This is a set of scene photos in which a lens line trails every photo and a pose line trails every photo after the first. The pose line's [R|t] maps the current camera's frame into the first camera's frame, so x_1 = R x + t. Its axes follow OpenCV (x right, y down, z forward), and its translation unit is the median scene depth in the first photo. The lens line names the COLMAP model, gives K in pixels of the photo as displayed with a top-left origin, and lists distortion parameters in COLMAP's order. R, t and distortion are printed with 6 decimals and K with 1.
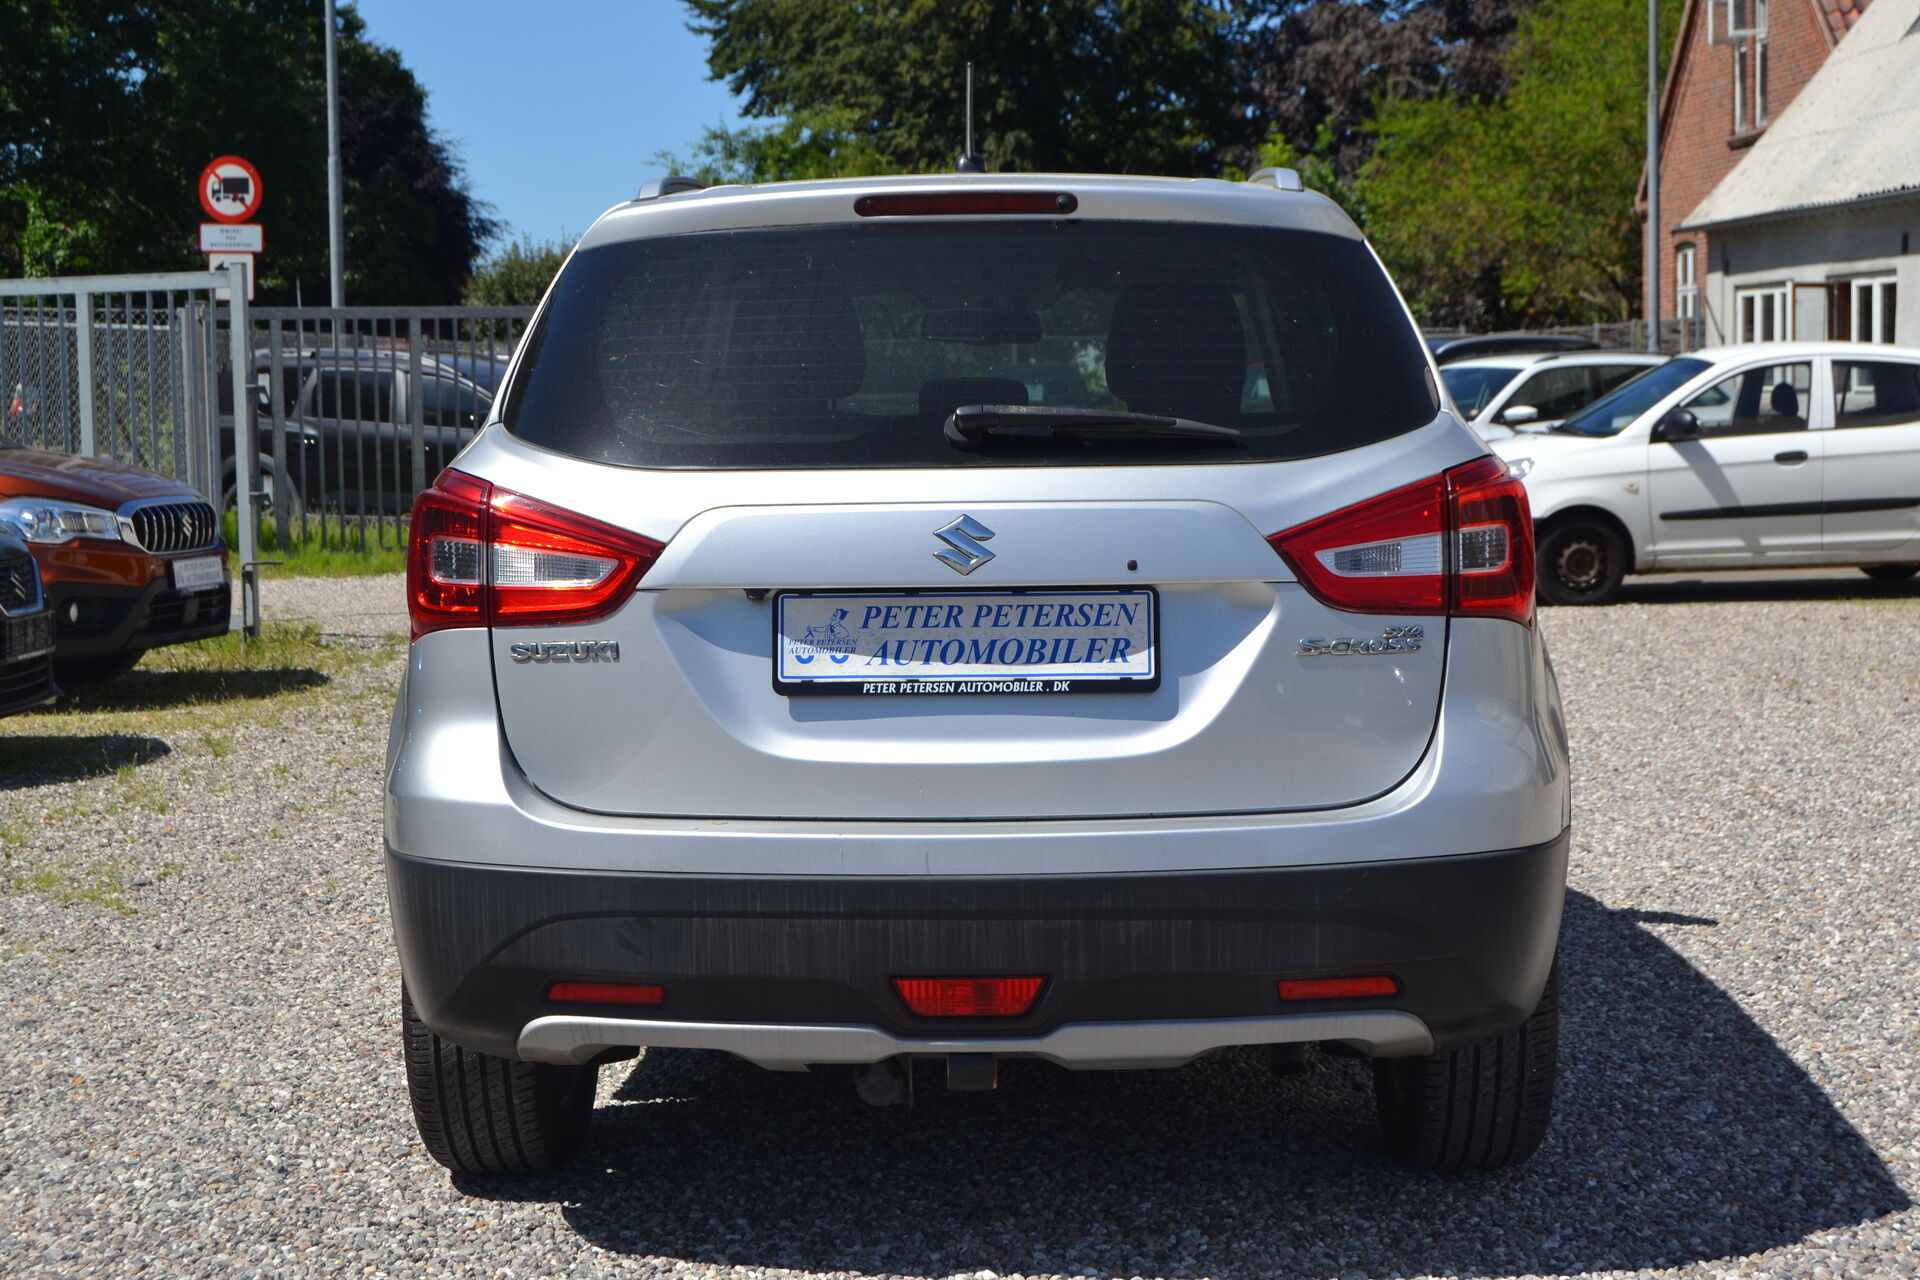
lens RADIAL K [[3021.0, 0, 965.1], [0, 3021.0, 648.7], [0, 0, 1]] dist [-0.018189, 0.000000]
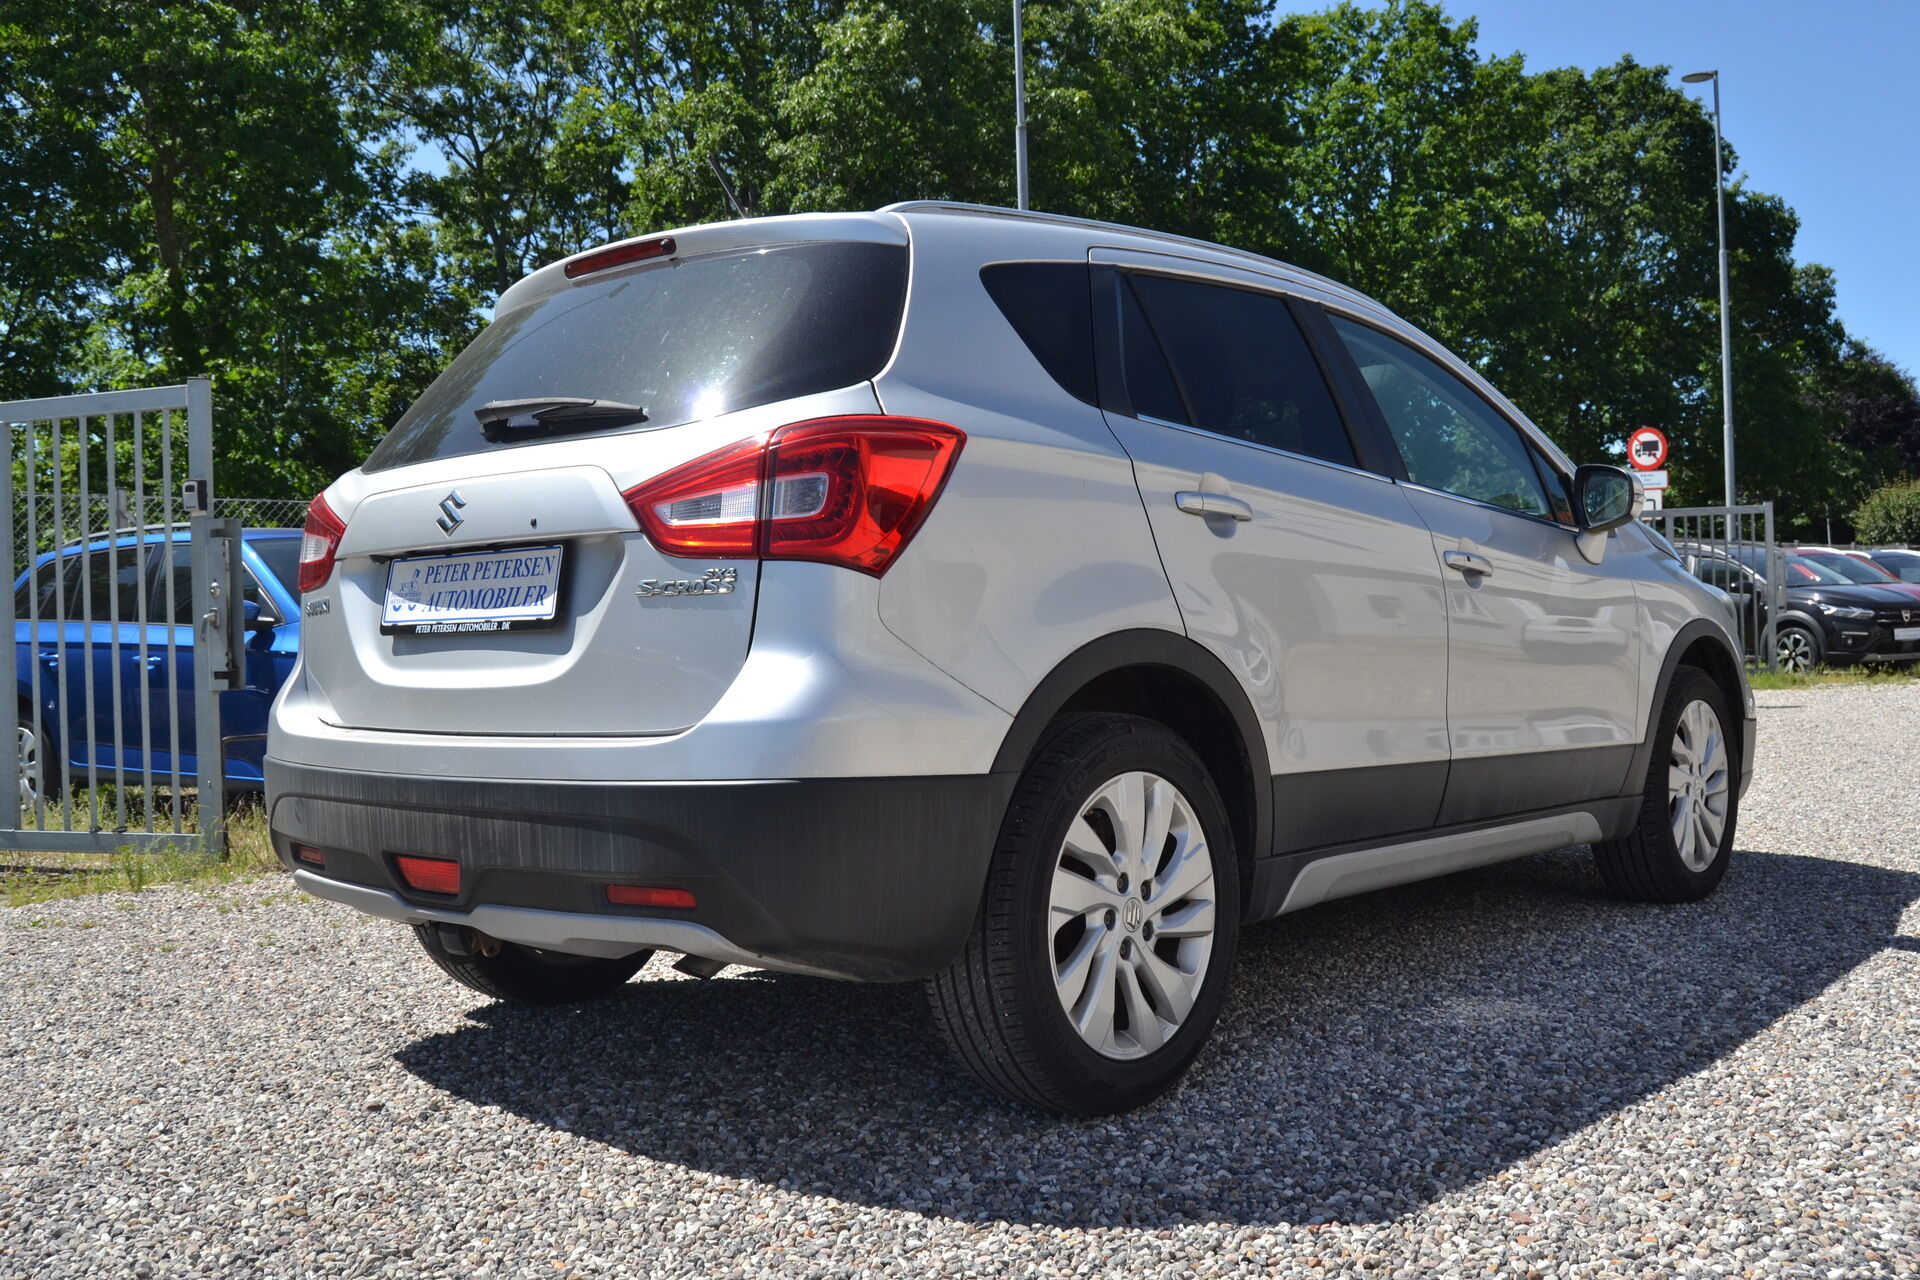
lens RADIAL K [[1837.8, 0, 960.6], [0, 1837.8, 641.9], [0, 0, 1]] dist [-0.072034, 0.000000]
pose [[0.768700, -0.005392, -0.639587, 0.637057], [-0.035578, 0.998056, -0.051174, 0.049639], [0.638620, 0.062093, 0.767013, 0.552037]]
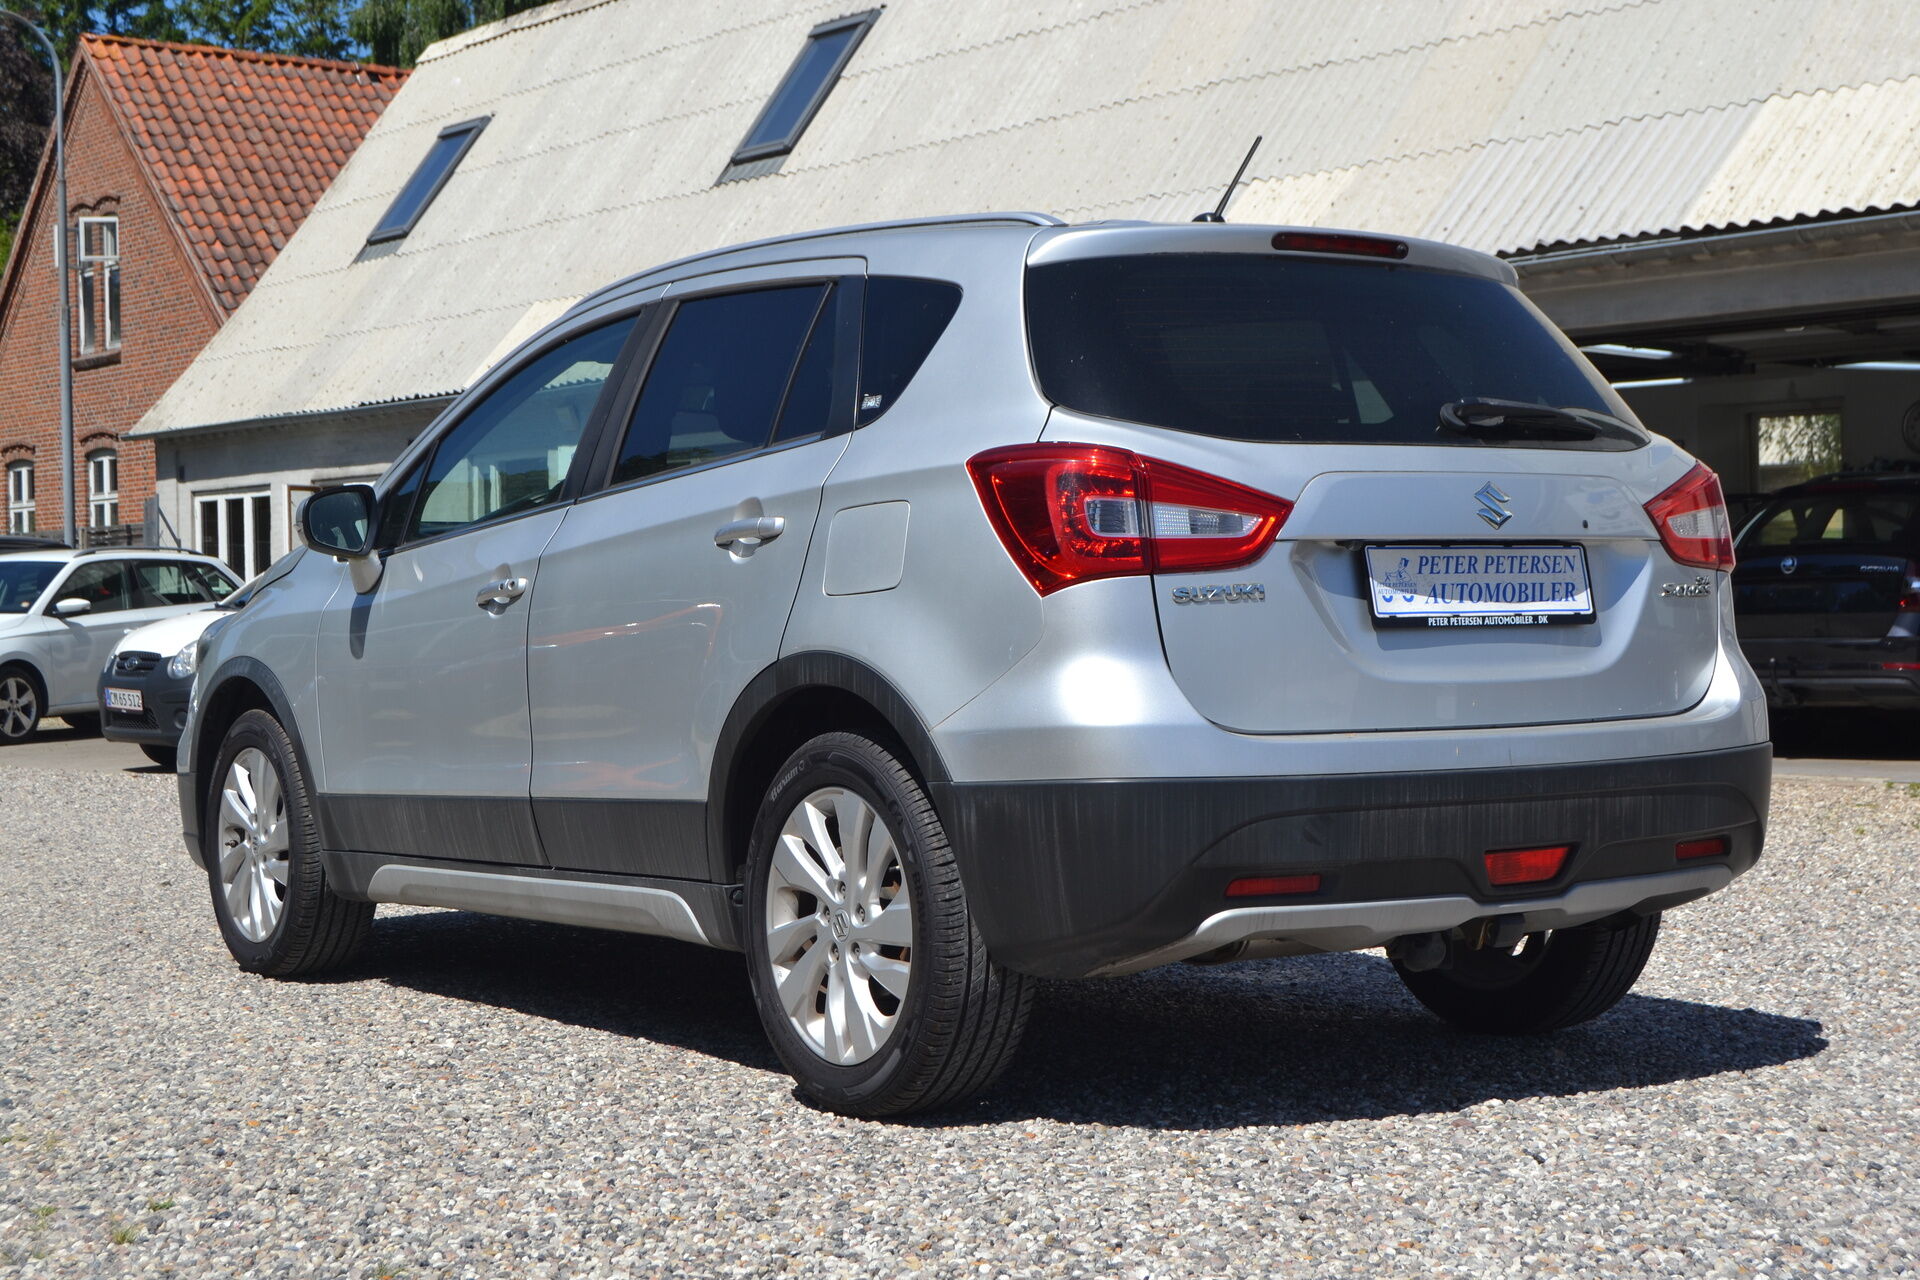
lens RADIAL K [[3015.6, 0, 959.6], [0, 3015.6, 639.4], [0, 0, 1]] dist [-0.115310, 0.000000]
pose [[0.806909, -0.006026, 0.590645, -0.903786], [0.056267, 0.996185, -0.066706, 0.090480], [-0.587990, 0.087059, 0.804170, 0.132357]]
